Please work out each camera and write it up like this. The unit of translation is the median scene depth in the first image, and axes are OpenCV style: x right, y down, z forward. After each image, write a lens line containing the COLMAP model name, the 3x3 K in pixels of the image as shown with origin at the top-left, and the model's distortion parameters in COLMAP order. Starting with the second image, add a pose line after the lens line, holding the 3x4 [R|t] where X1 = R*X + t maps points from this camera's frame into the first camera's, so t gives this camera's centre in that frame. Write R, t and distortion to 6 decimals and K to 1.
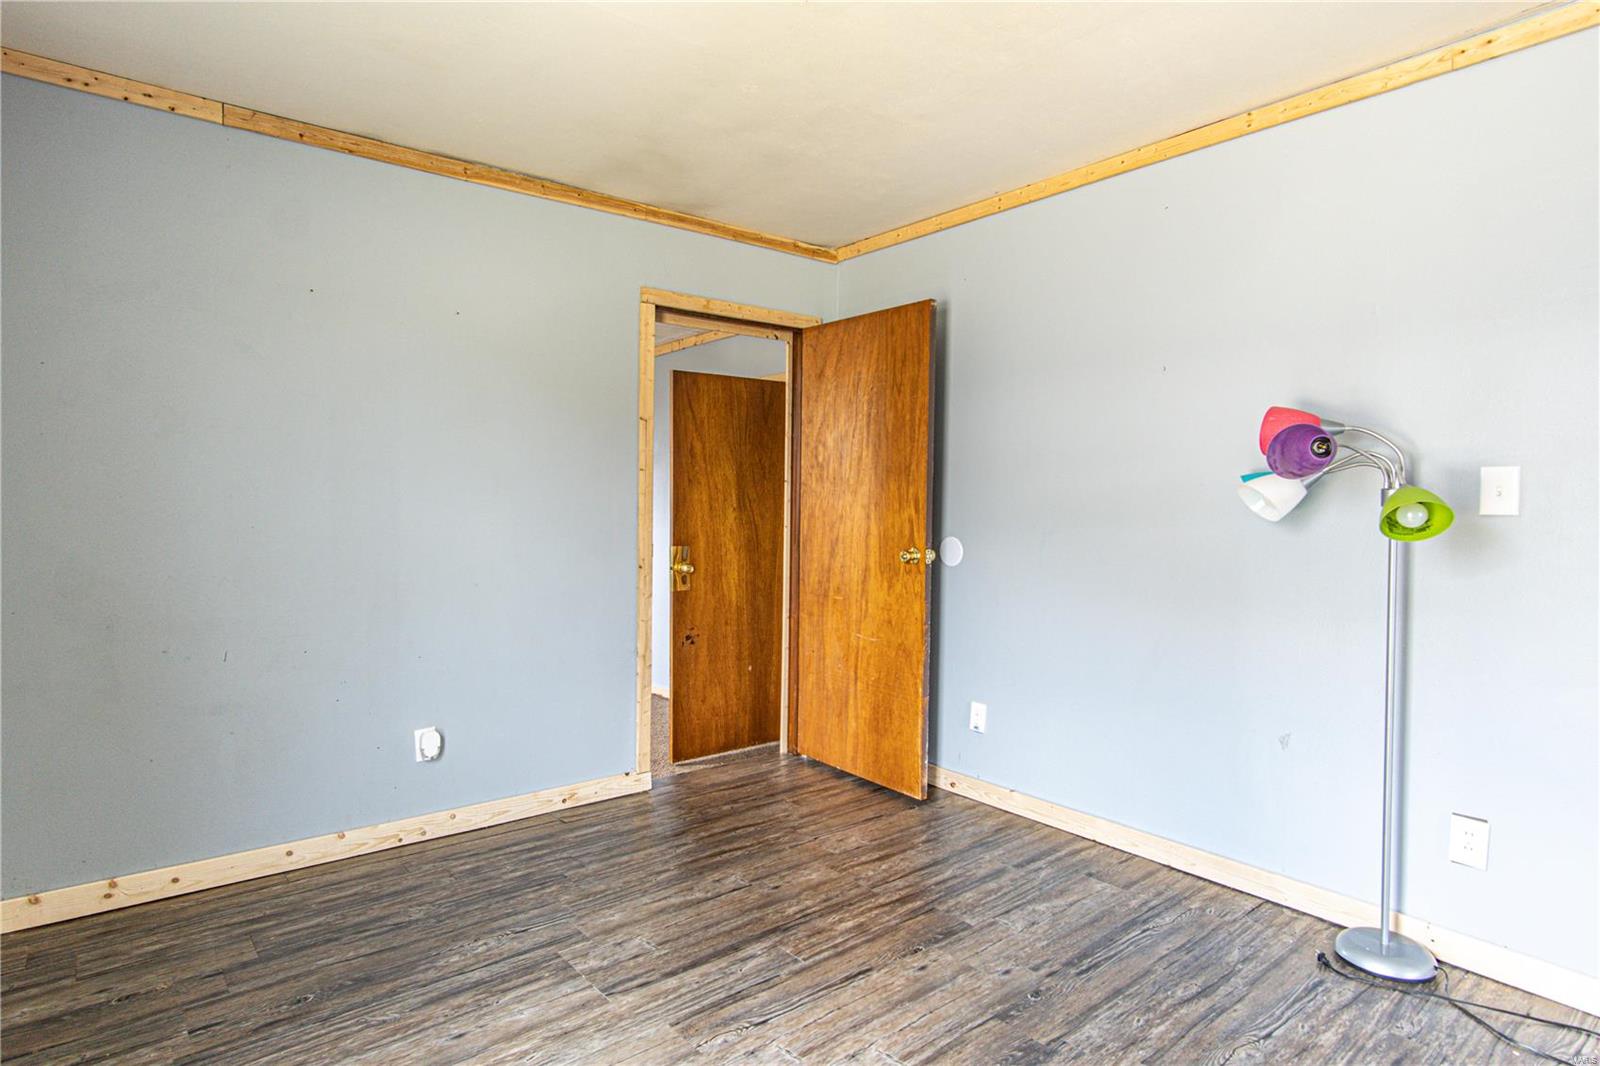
lens RADIAL K [[901.1, 0, 803.5], [0, 901.1, 535.8], [0, 0, 1]] dist [0.004954, 0.001113]
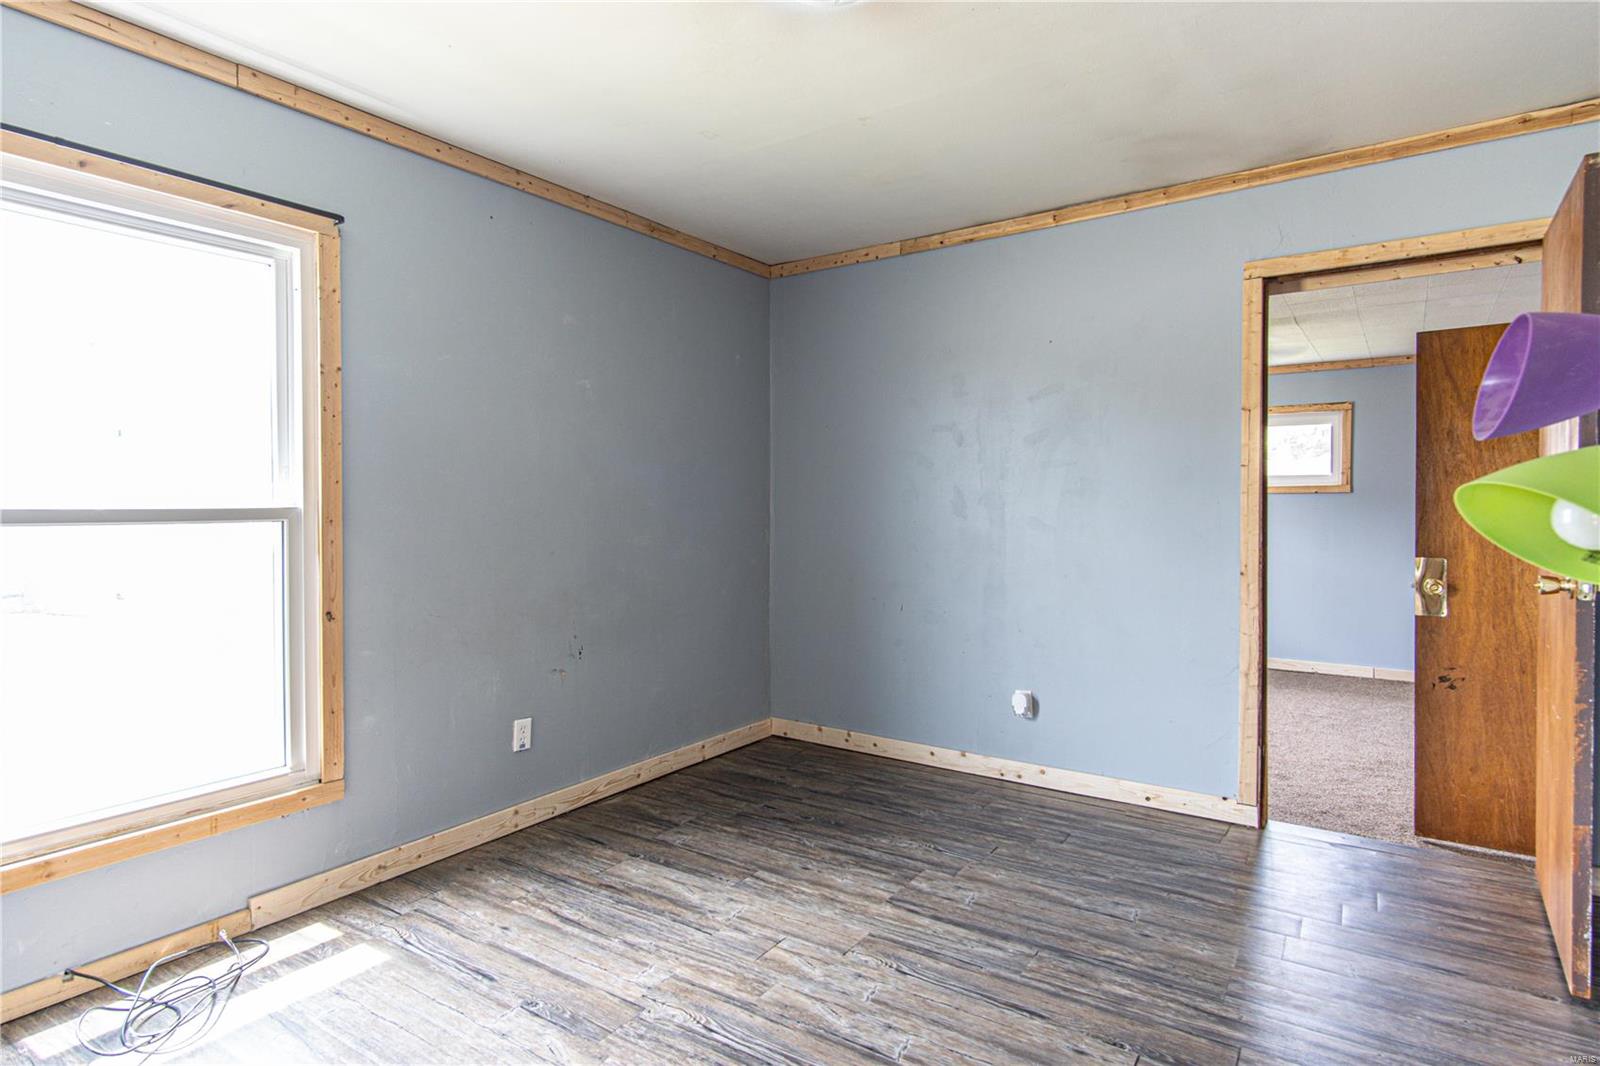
lens RADIAL K [[901.1, 0, 813.1], [0, 901.1, 534.1], [0, 0, 1]] dist [0.004954, 0.001113]
pose [[0.258010, 0.023079, -0.965866, 0.794395], [-0.031807, 0.999376, 0.015383, -0.007343], [0.965618, 0.026753, 0.258583, 0.483673]]
